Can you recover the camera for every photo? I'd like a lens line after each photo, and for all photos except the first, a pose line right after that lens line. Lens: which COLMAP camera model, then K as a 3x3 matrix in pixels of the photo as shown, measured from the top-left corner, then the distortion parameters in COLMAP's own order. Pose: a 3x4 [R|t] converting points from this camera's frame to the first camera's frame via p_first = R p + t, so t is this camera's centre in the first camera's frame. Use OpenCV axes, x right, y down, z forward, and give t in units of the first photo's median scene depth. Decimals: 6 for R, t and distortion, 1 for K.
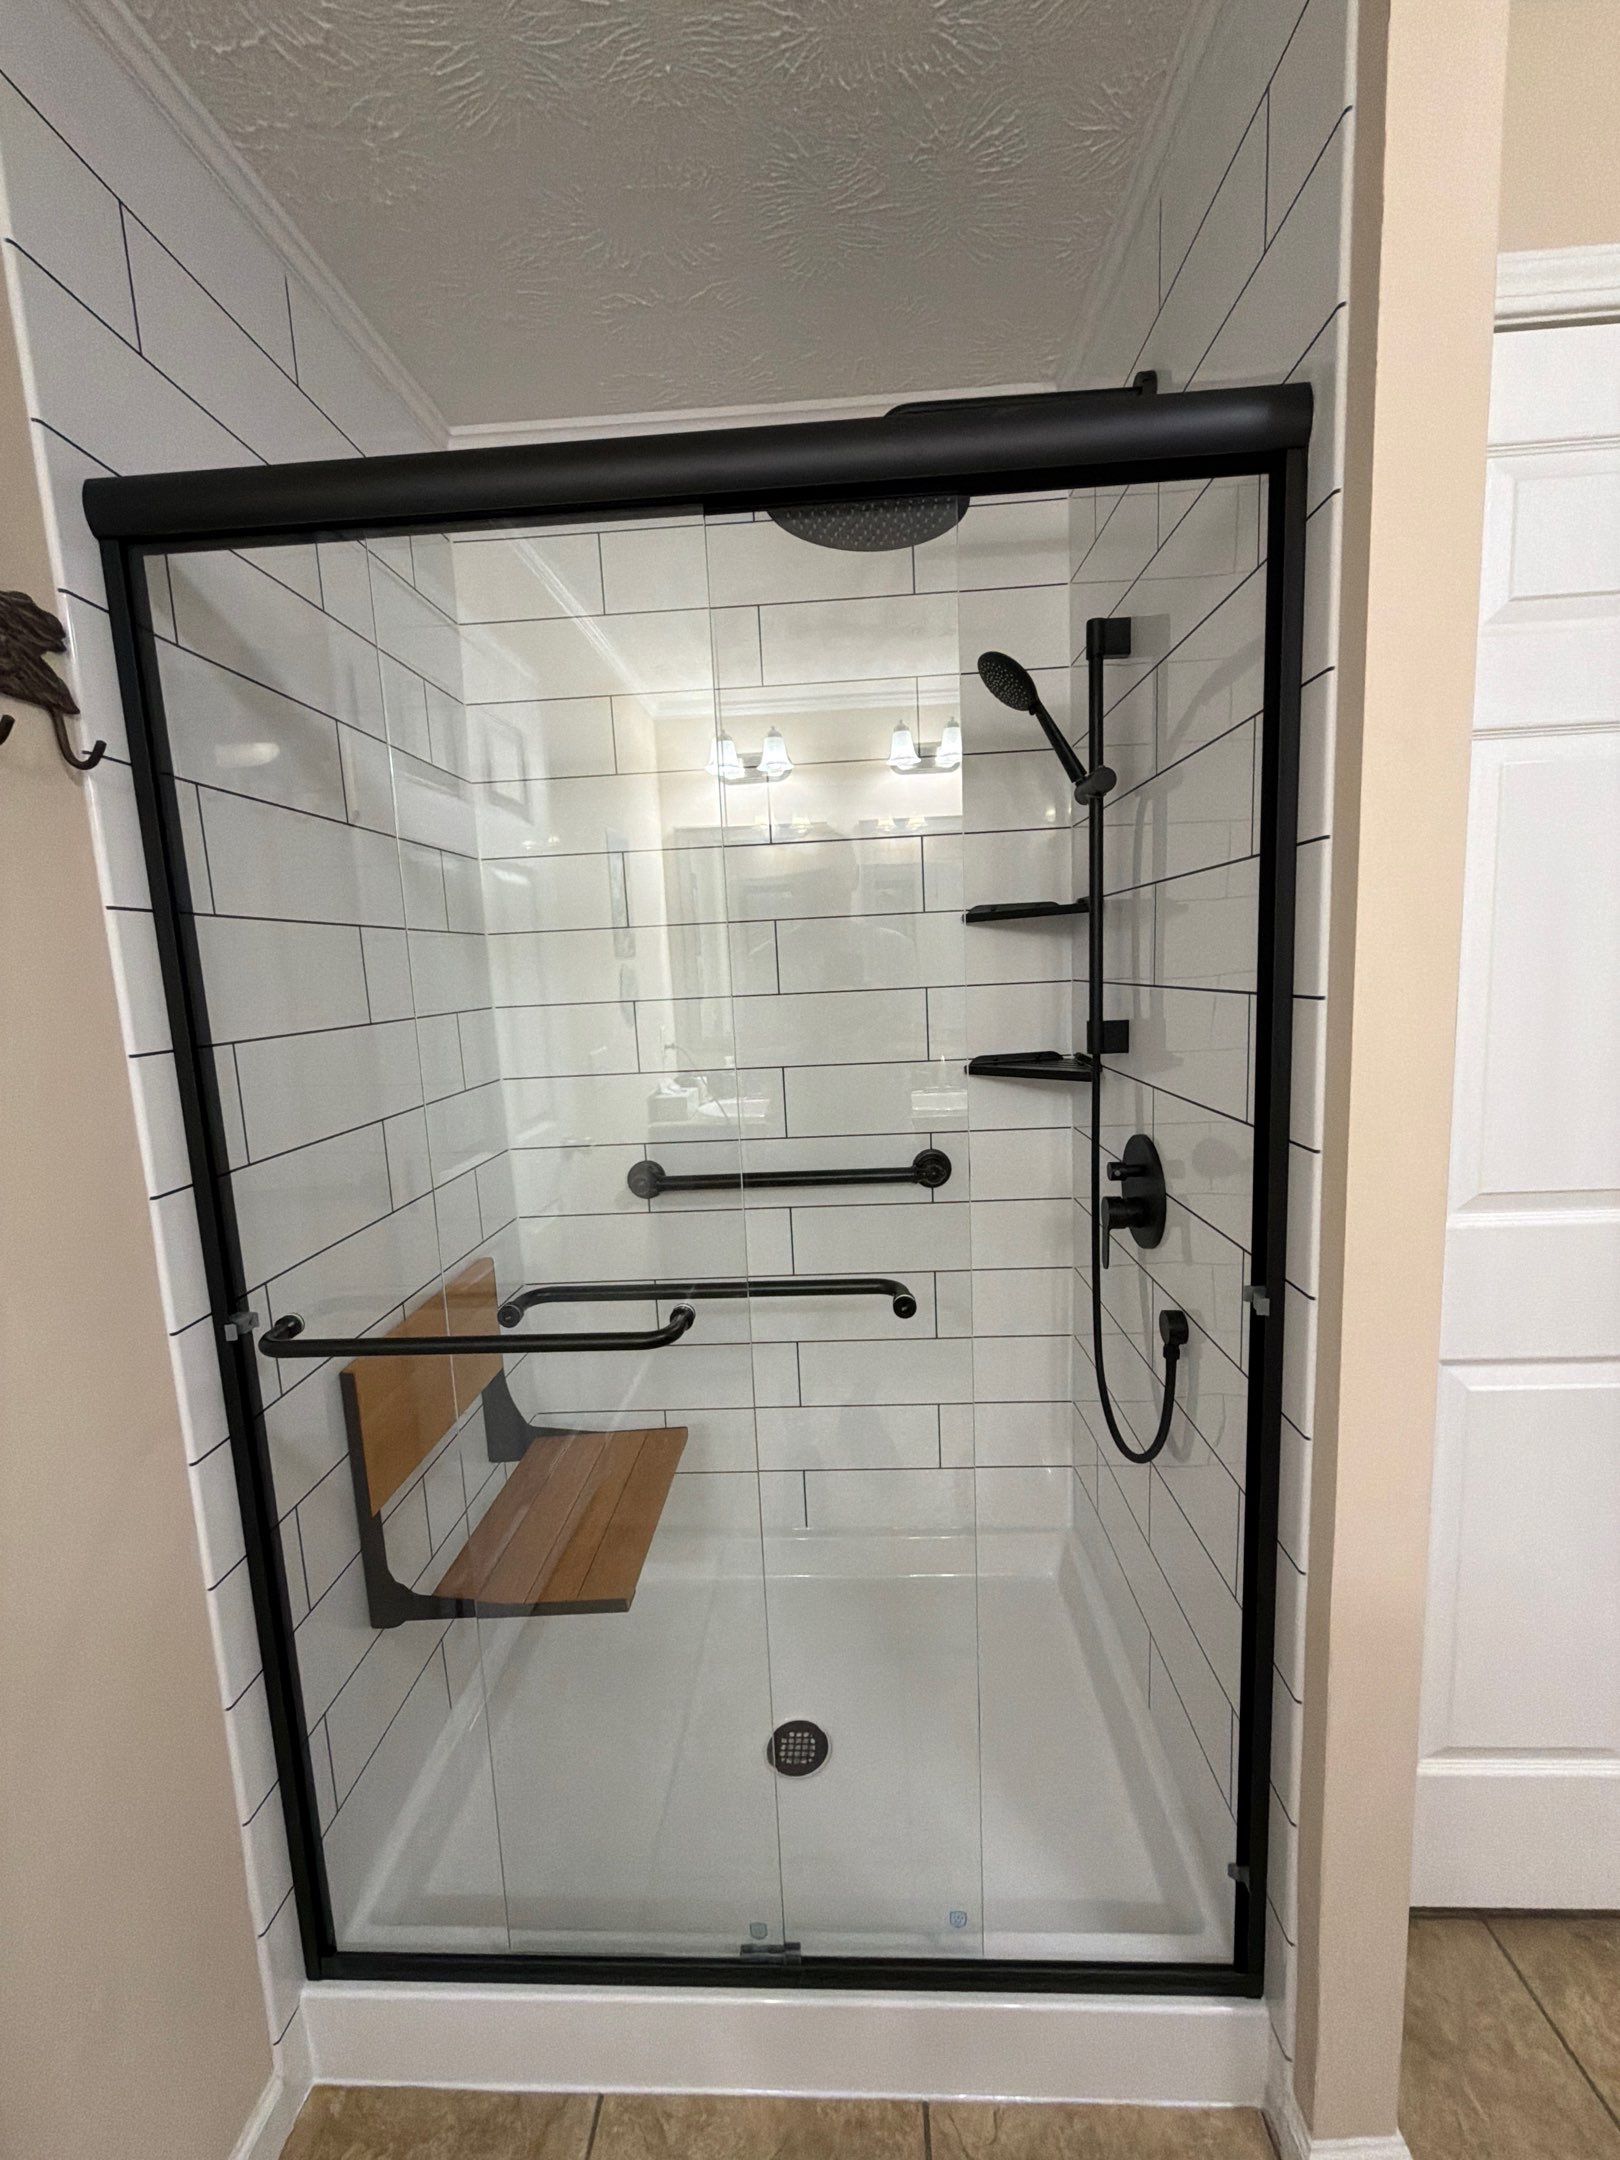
lens RADIAL K [[859.1, 0, 810.8], [0, 859.1, 1074.9], [0, 0, 1]] dist [-0.001903, 0.000394]
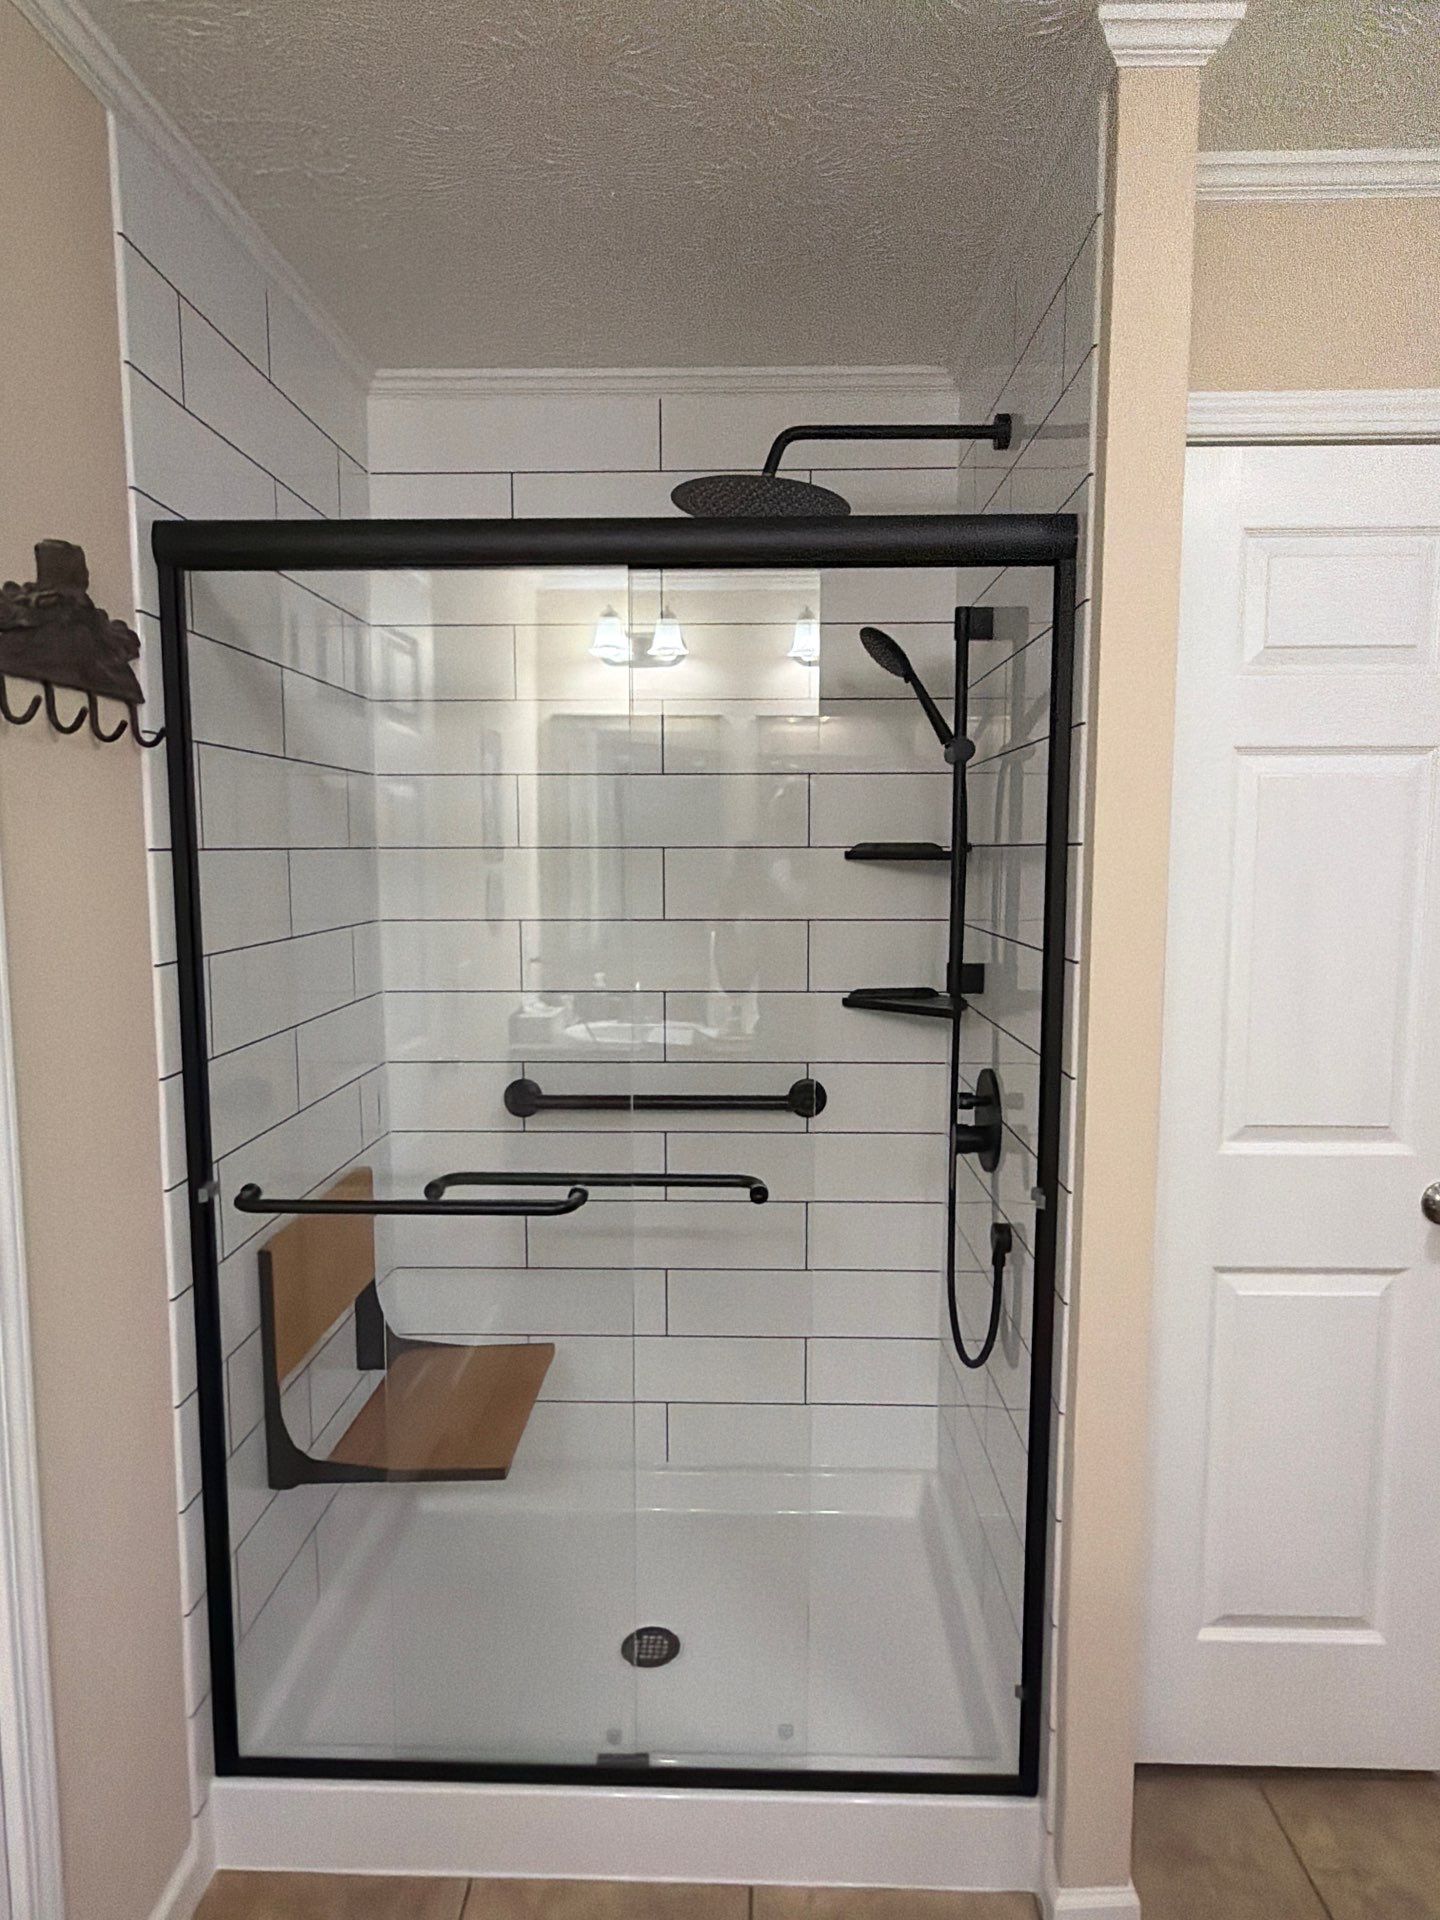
lens RADIAL K [[1148.0, 0, 721.5], [0, 1148.0, 959.0], [0, 0, 1]] dist [-0.001837, 0.001026]
pose [[0.998769, 0.043679, 0.023504, 0.001662], [-0.042884, 0.998523, -0.033347, -0.007930], [-0.024926, 0.032298, 0.999167, -0.525690]]
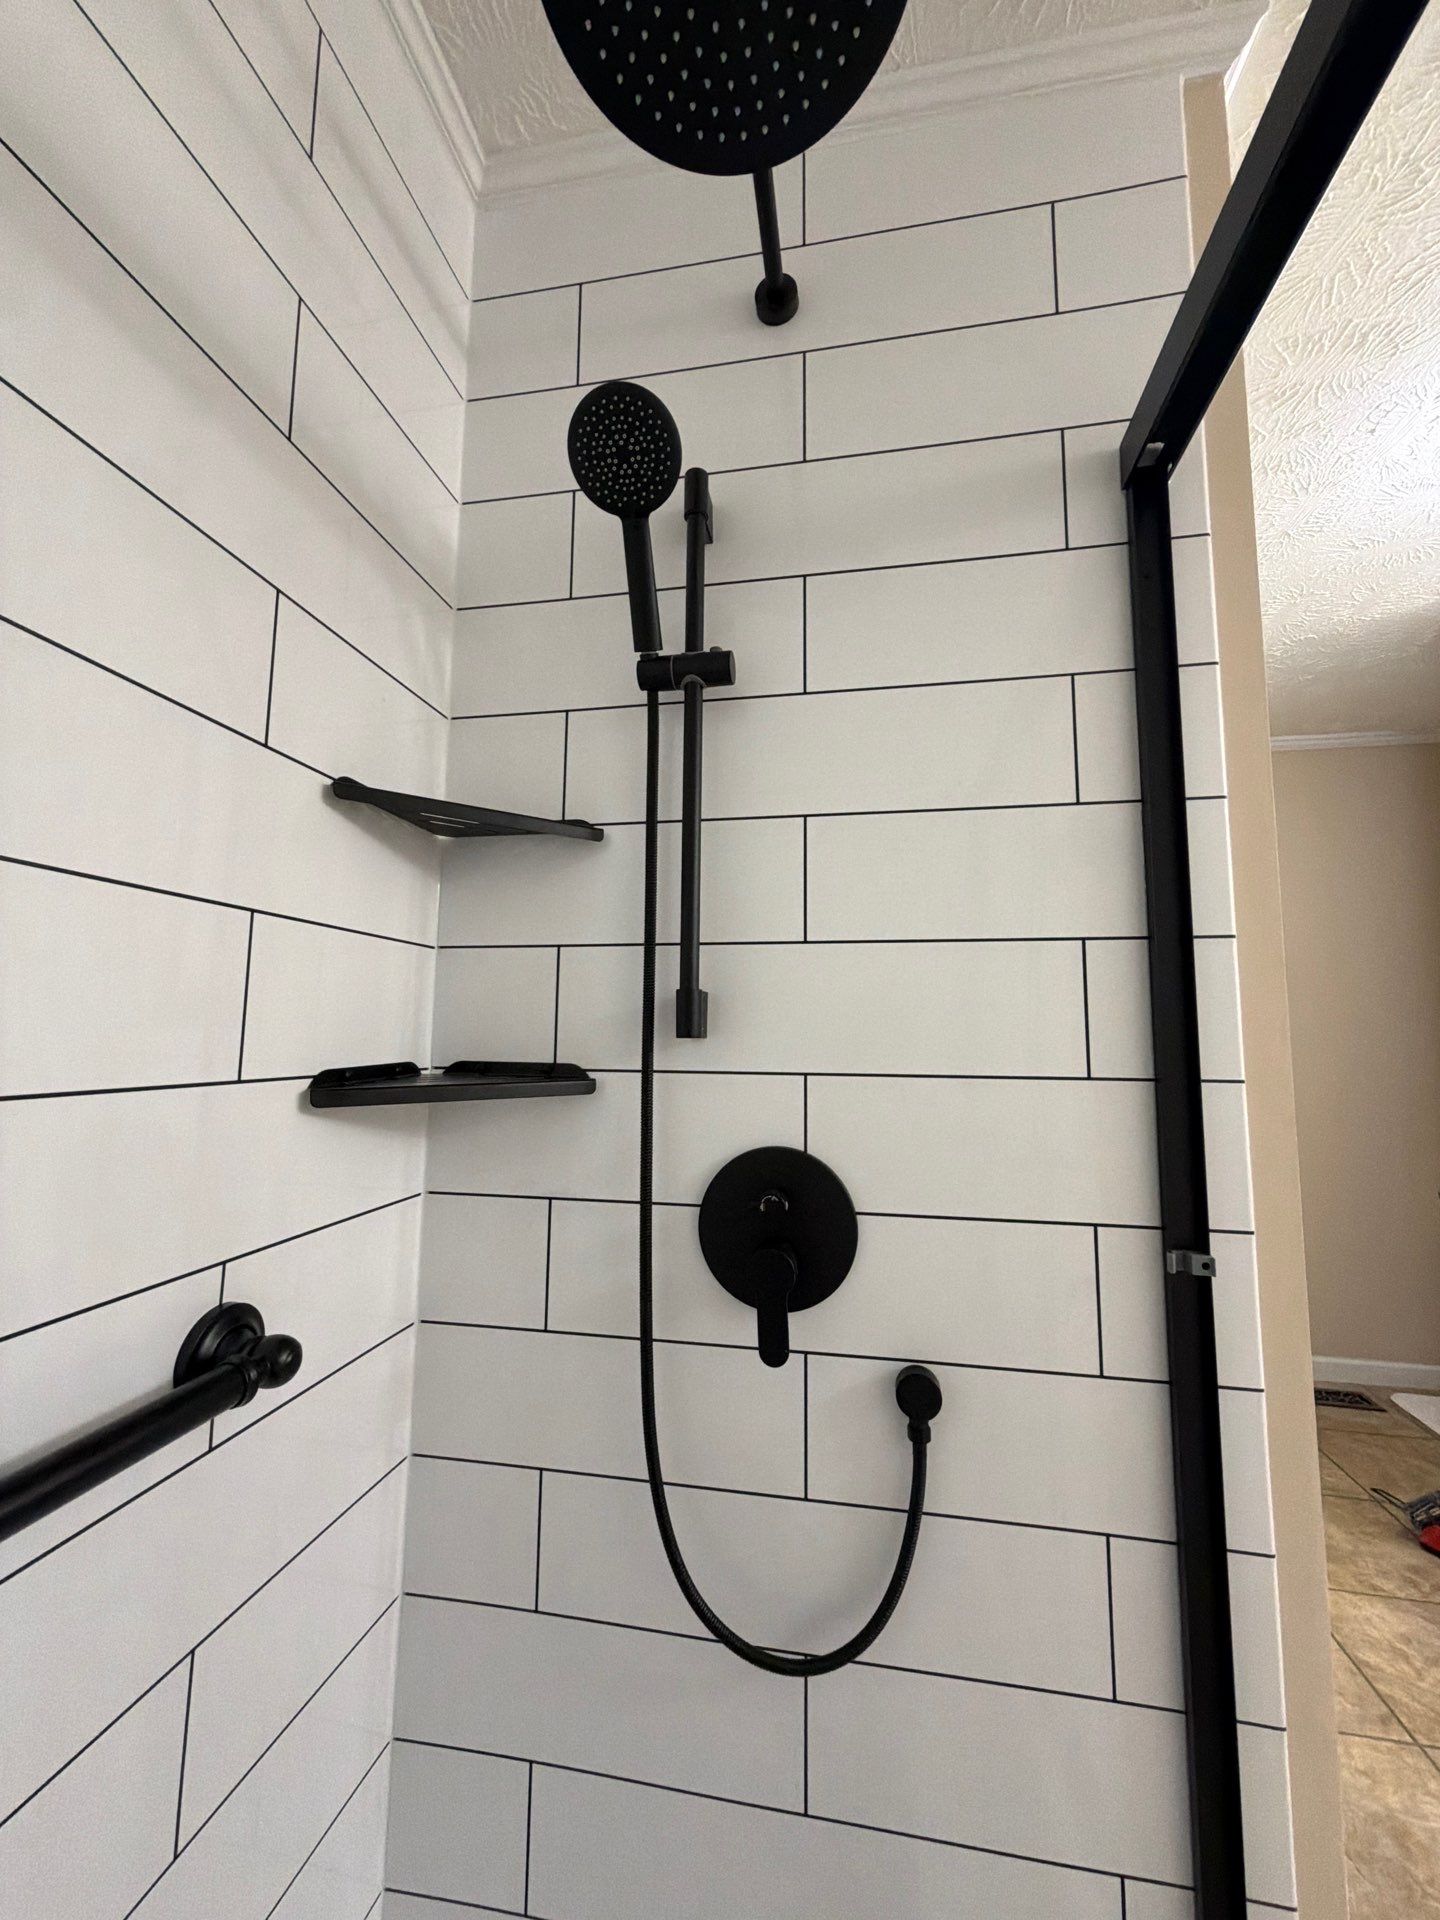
lens RADIAL K [[763.7, 0, 721.4], [0, 763.7, 954.6], [0, 0, 1]] dist [-0.001903, 0.000394]
pose [[0.134089, 0.151203, 0.979366, -0.305022], [0.109096, 0.980031, -0.166243, 0.015384], [-0.984946, 0.129137, 0.114915, 1.055839]]
